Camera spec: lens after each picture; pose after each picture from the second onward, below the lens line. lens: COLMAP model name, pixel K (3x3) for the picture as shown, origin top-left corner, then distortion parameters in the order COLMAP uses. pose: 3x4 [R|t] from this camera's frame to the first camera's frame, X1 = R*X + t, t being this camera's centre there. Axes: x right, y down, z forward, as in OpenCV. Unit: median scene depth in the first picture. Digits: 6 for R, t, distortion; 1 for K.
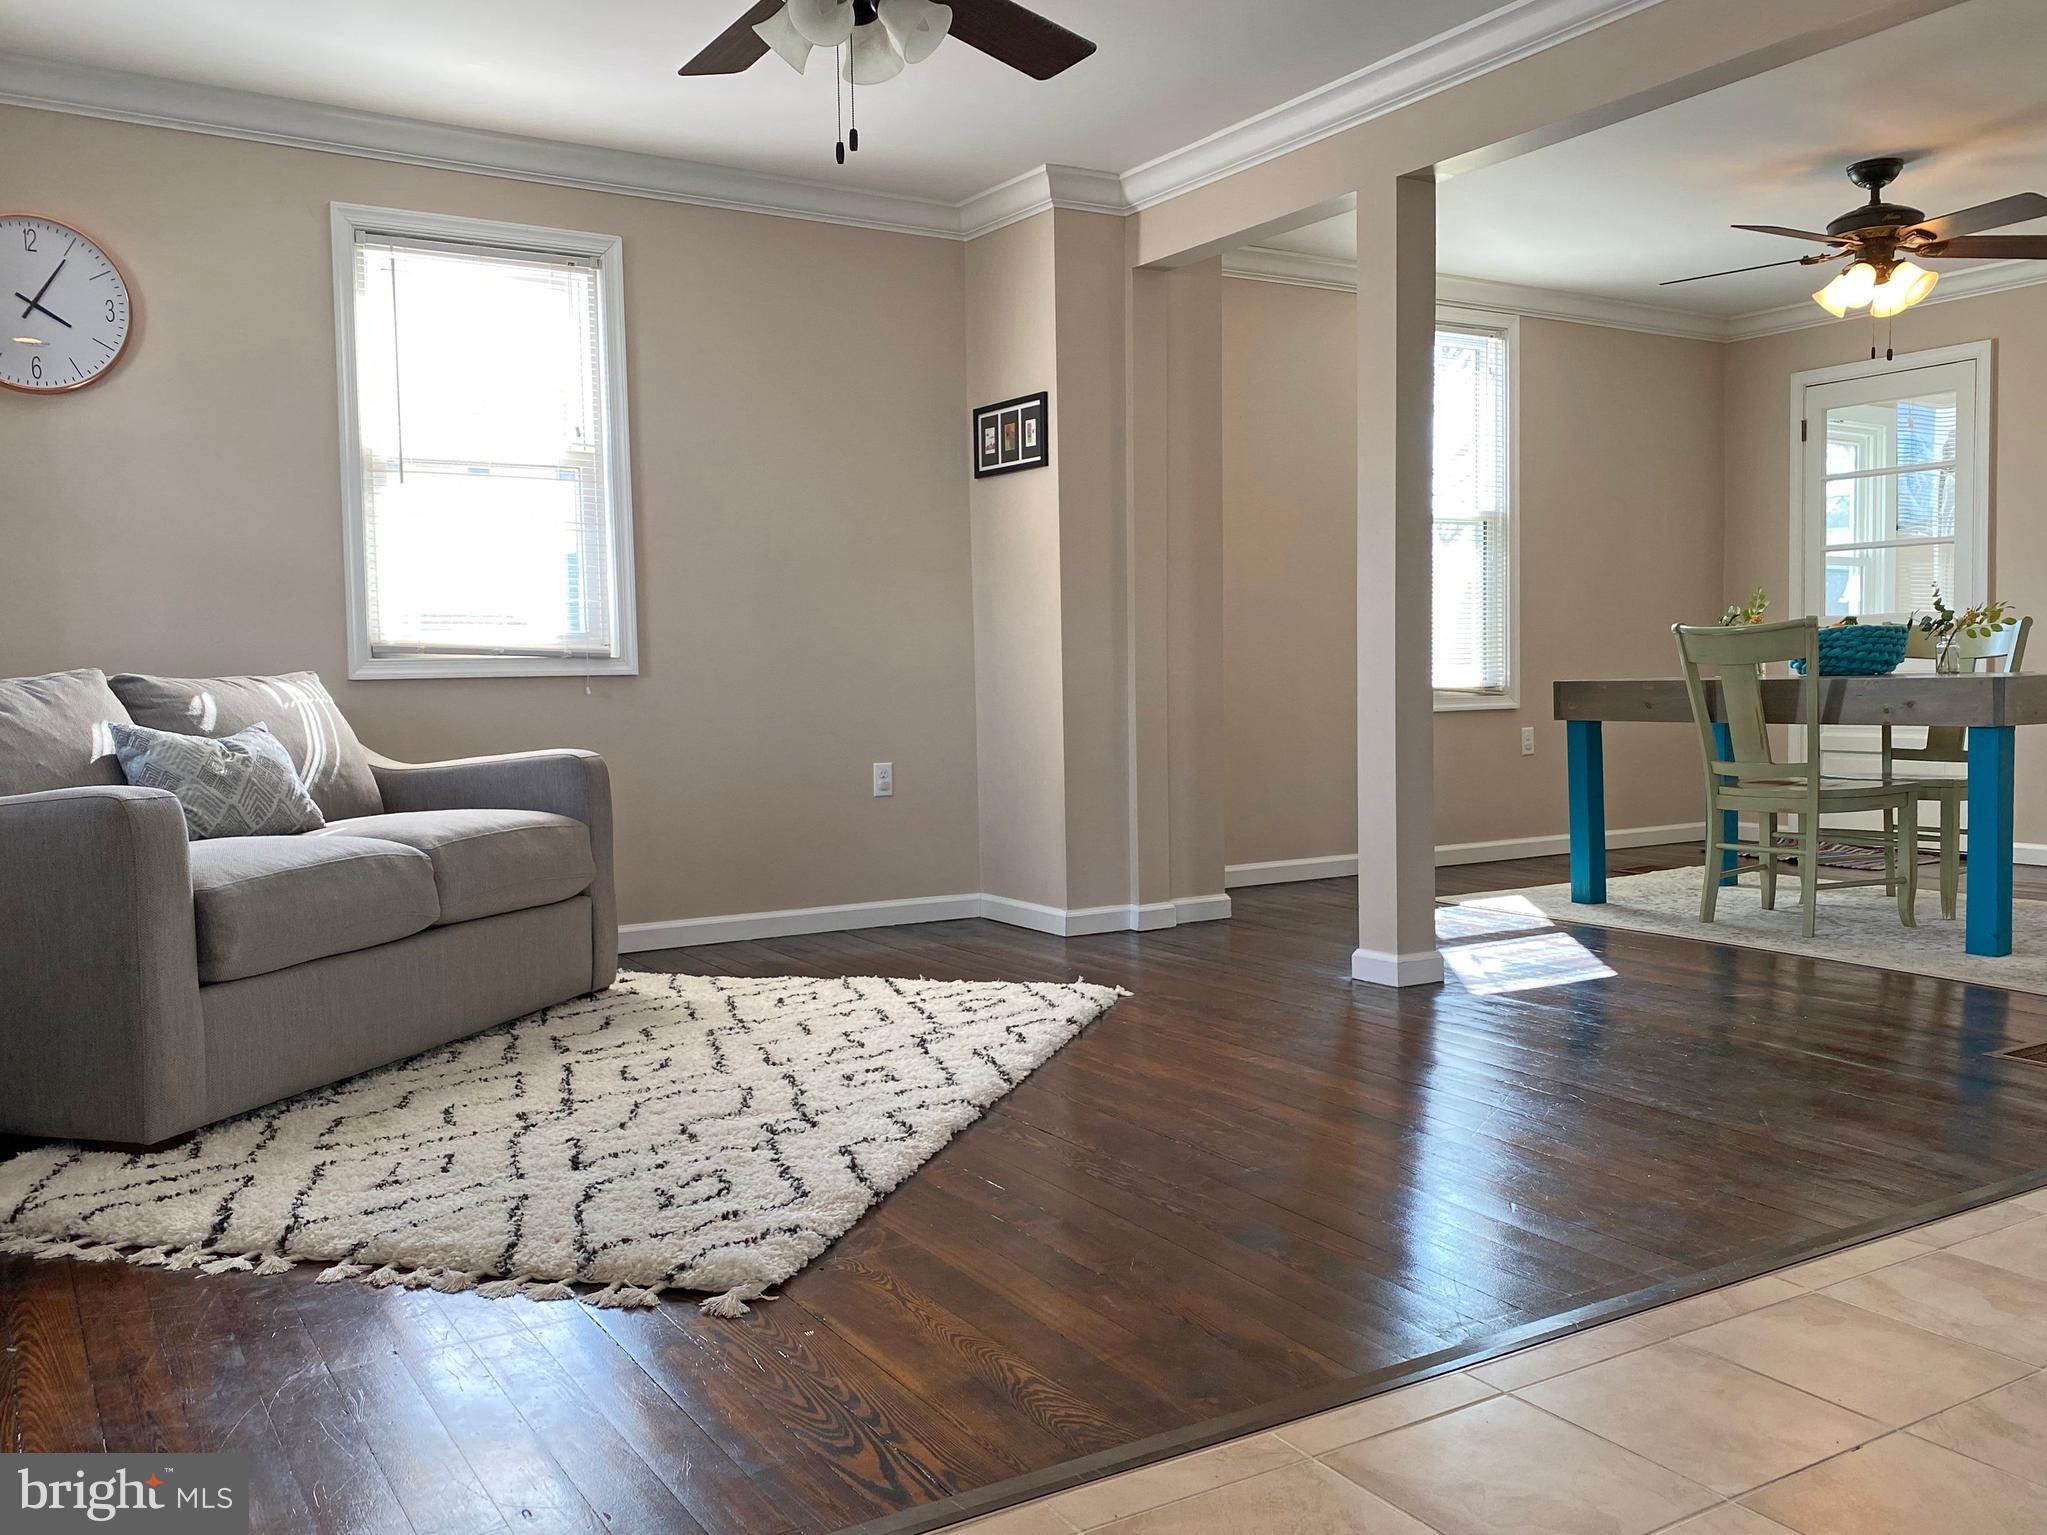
lens RADIAL K [[1727.2, 0, 1040.6], [0, 1727.2, 744.2], [0, 0, 1]] dist [0.012489, 0.003575]
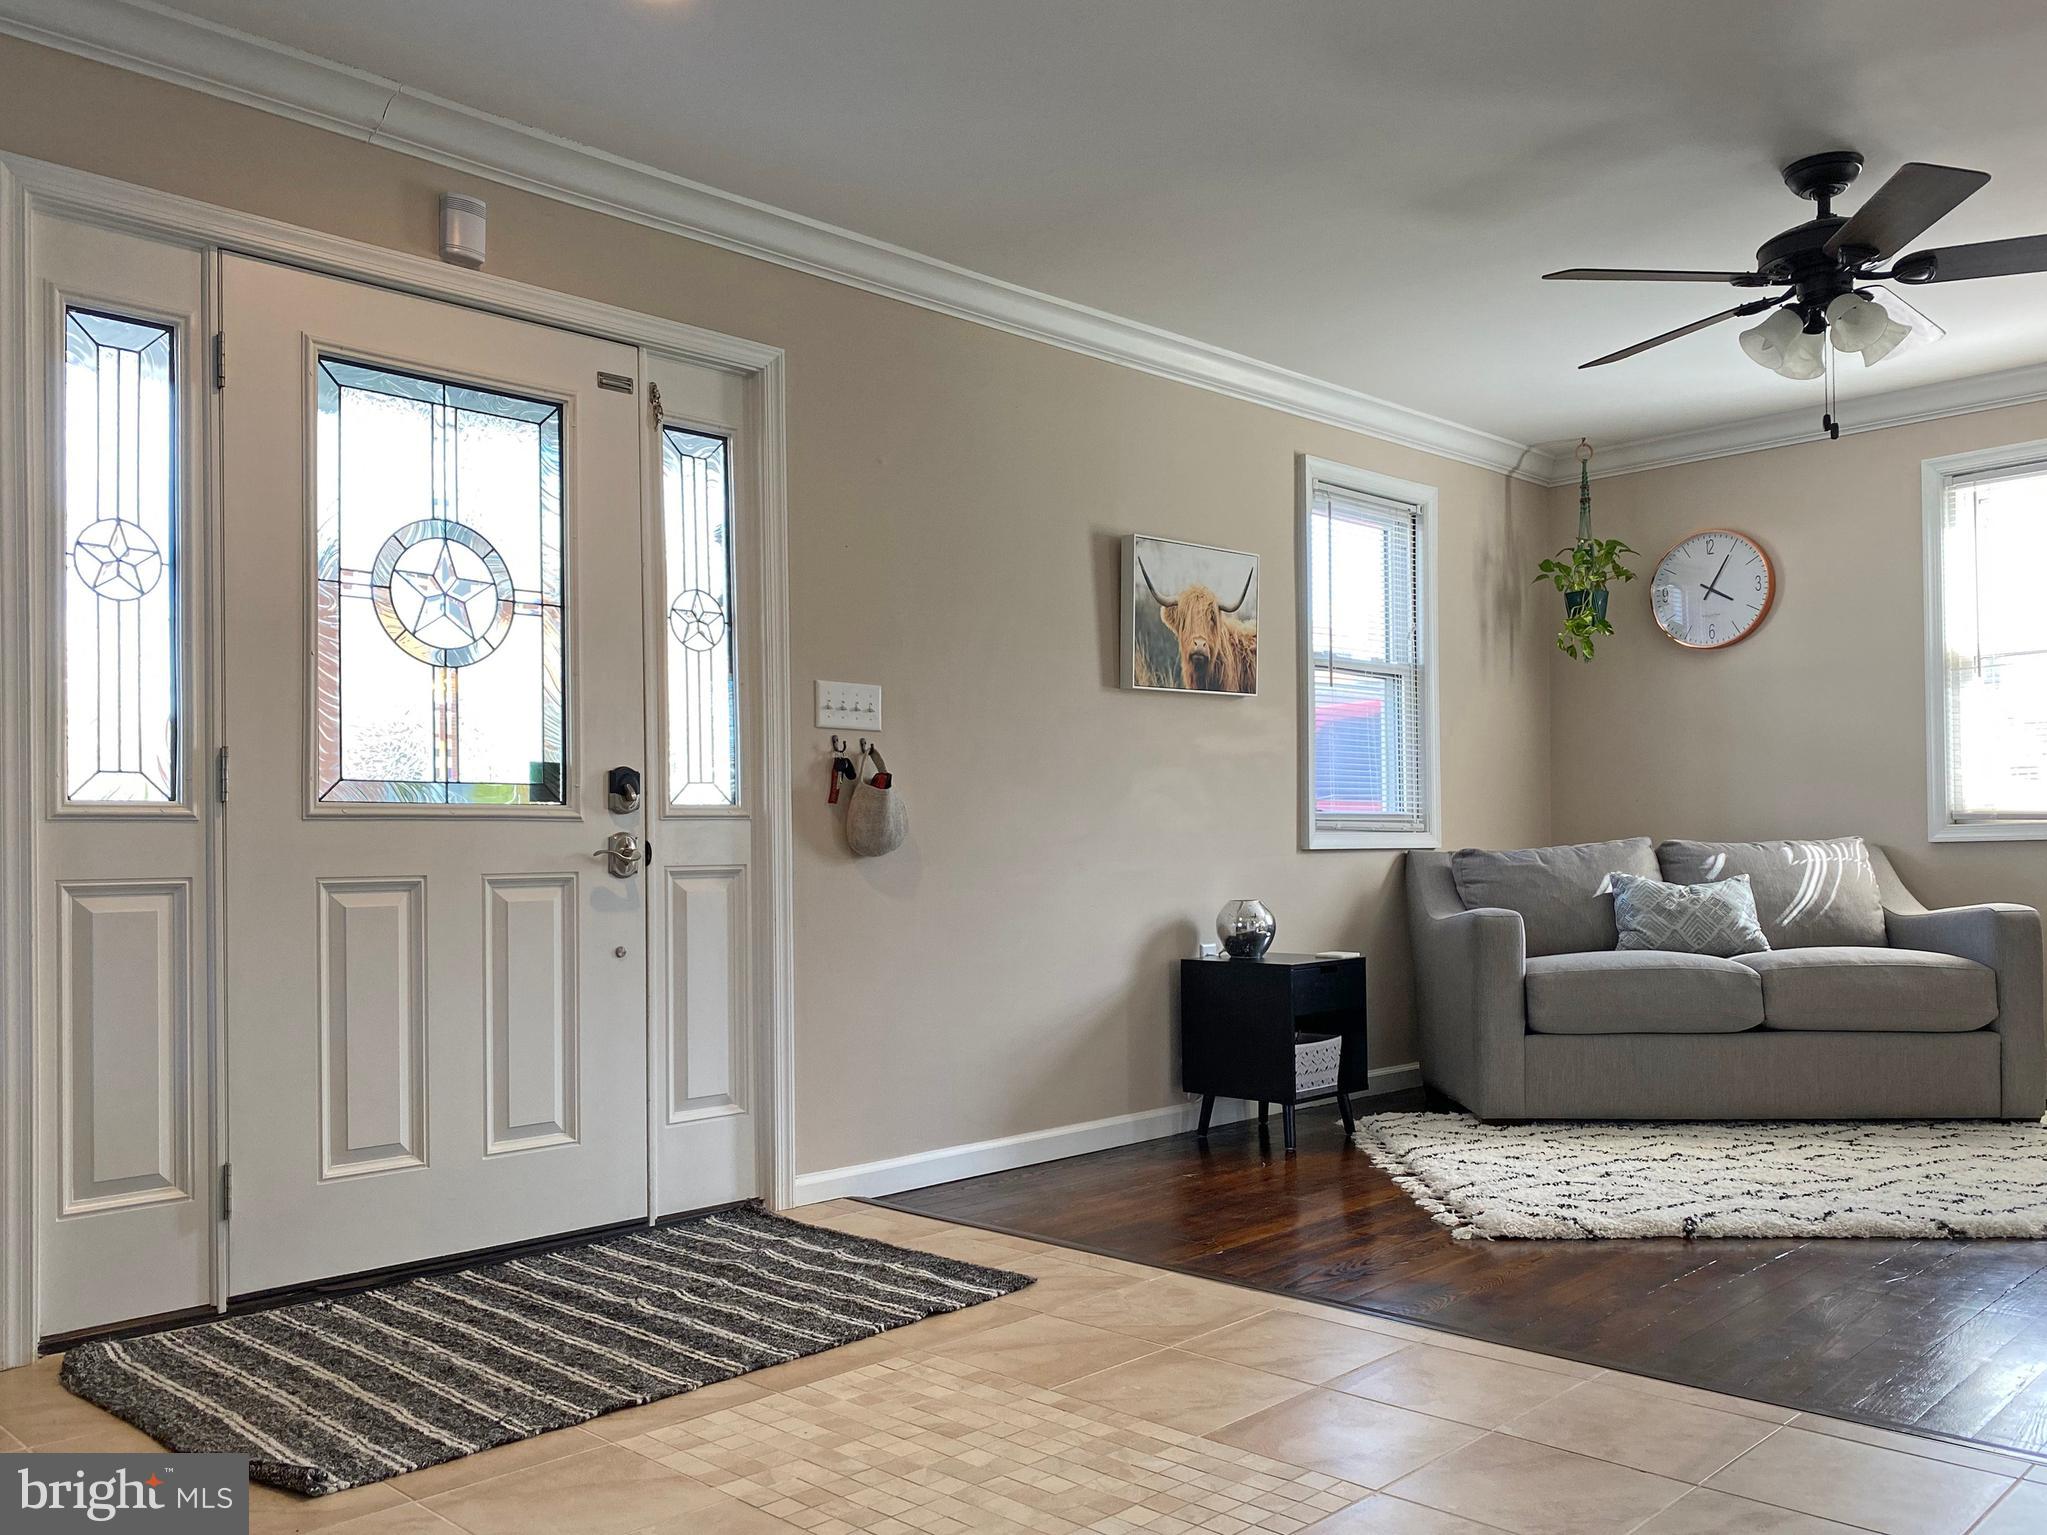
lens RADIAL K [[1727.2, 0, 1040.6], [0, 1727.2, 744.2], [0, 0, 1]] dist [0.012489, 0.003575]
pose [[0.224494, -0.053731, -0.972993, 0.720284], [-0.029518, 0.997646, -0.061903, -0.013048], [0.974028, 0.042618, 0.222380, 0.119944]]
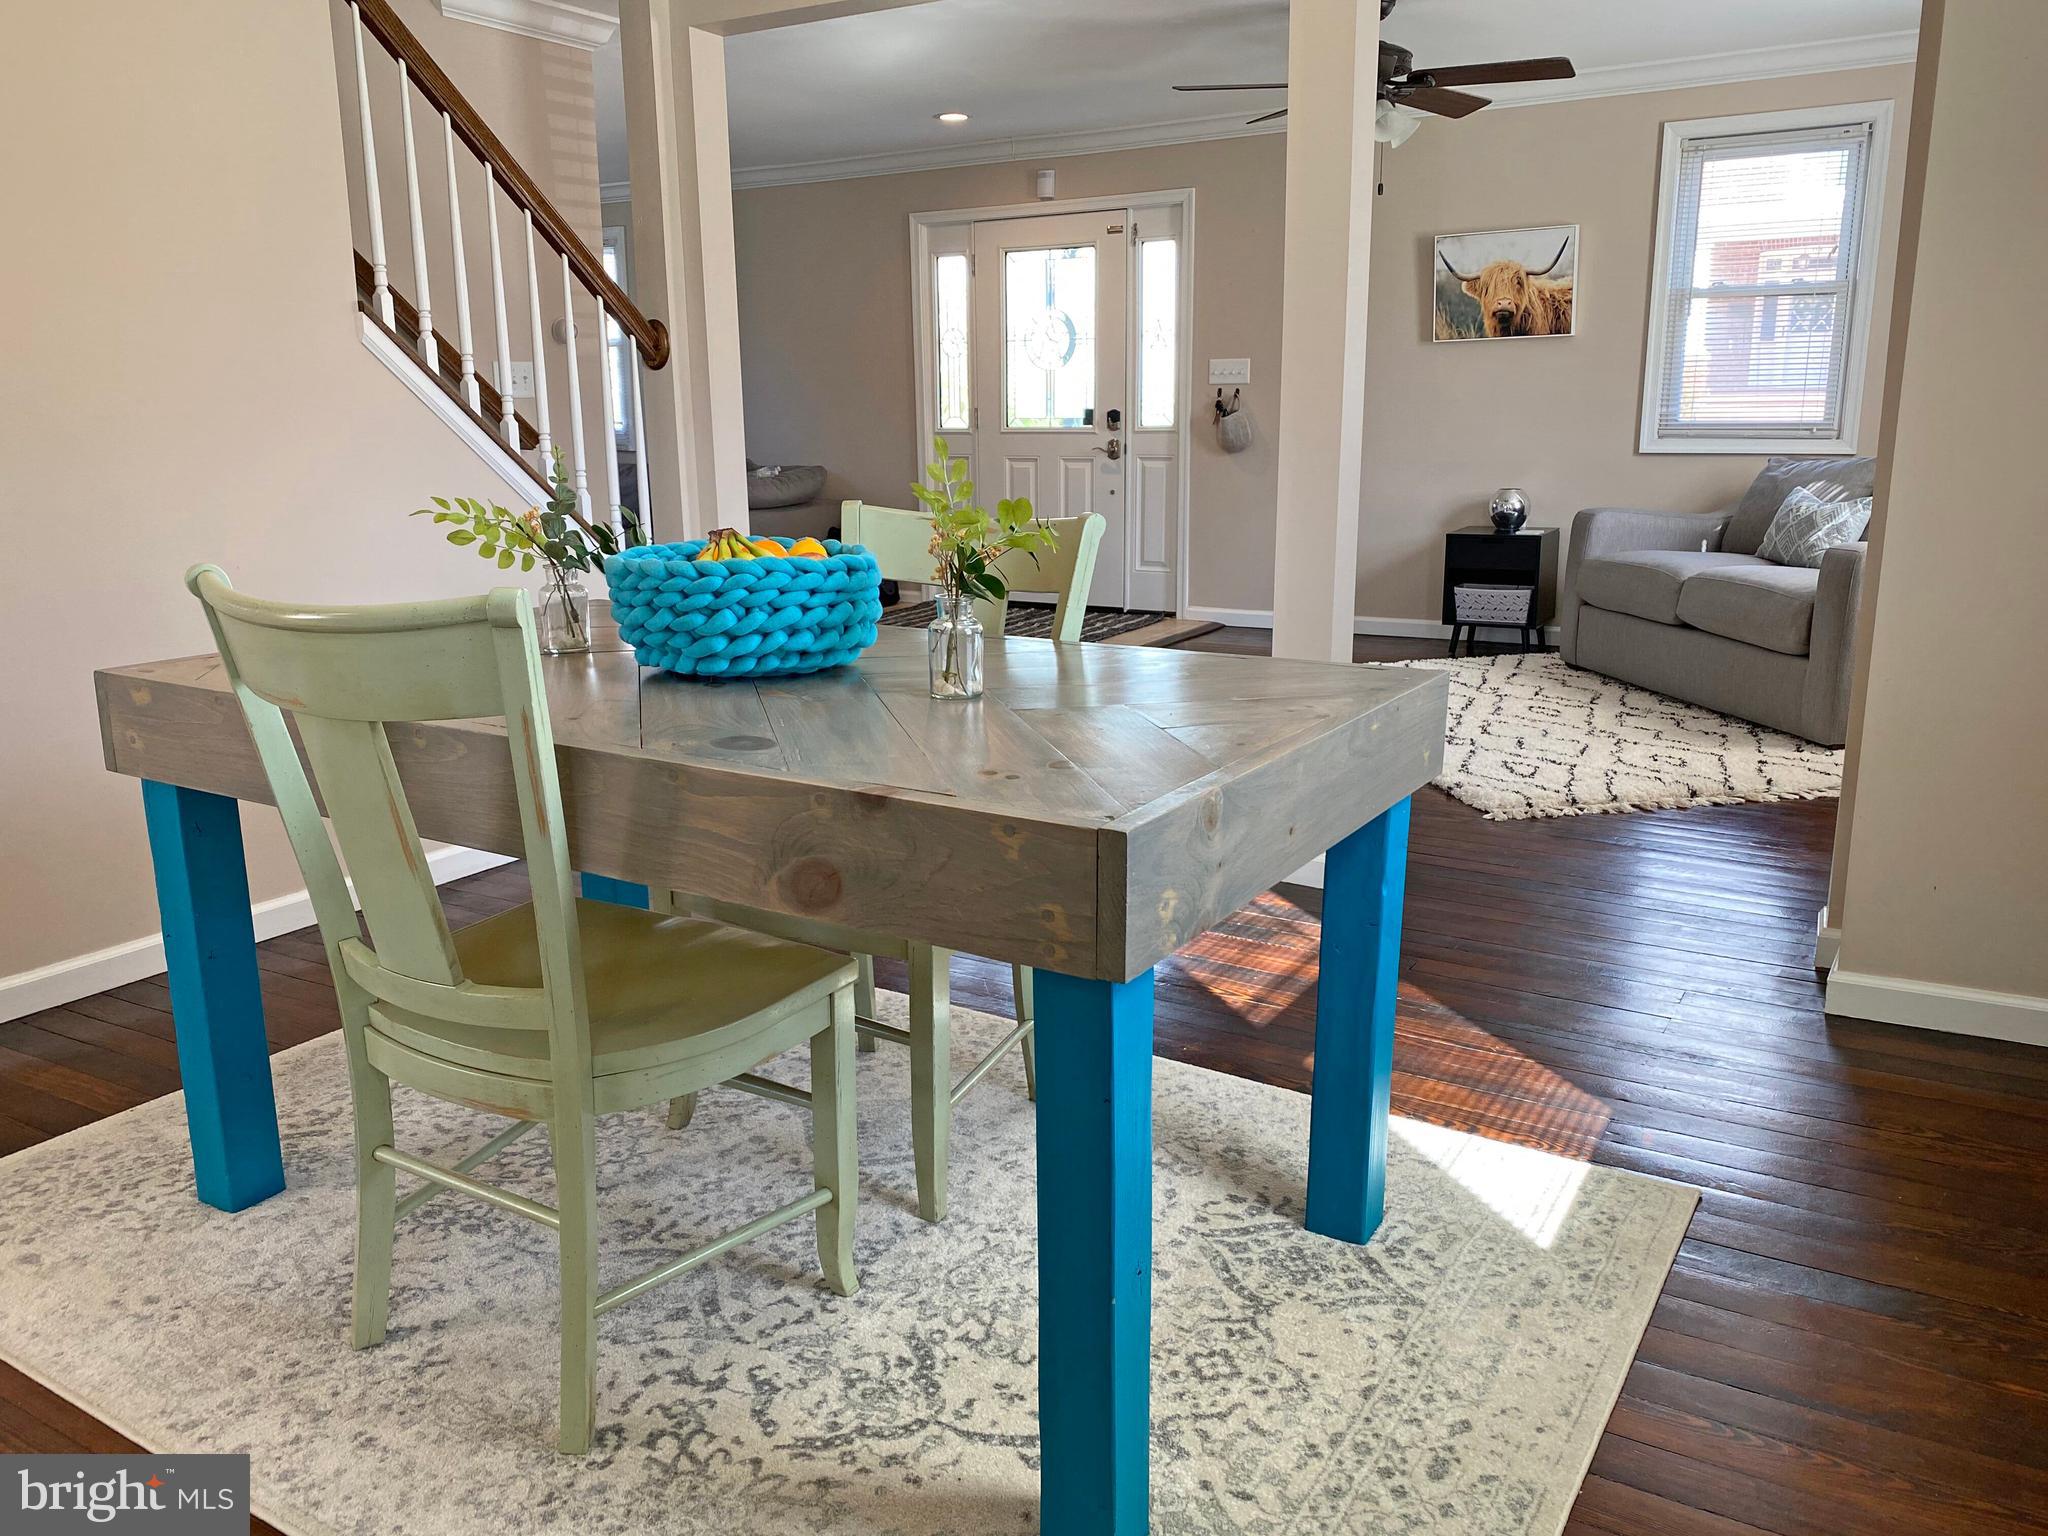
lens RADIAL K [[1563.6, 0, 1002.8], [0, 1563.6, 762.0], [0, 0, 1]] dist [0.192905, -0.523307]
pose [[-0.903079, 0.125561, -0.410709, 0.727375], [0.009543, 0.961939, 0.273098, -0.157267], [0.429367, 0.242710, -0.869906, 1.741124]]
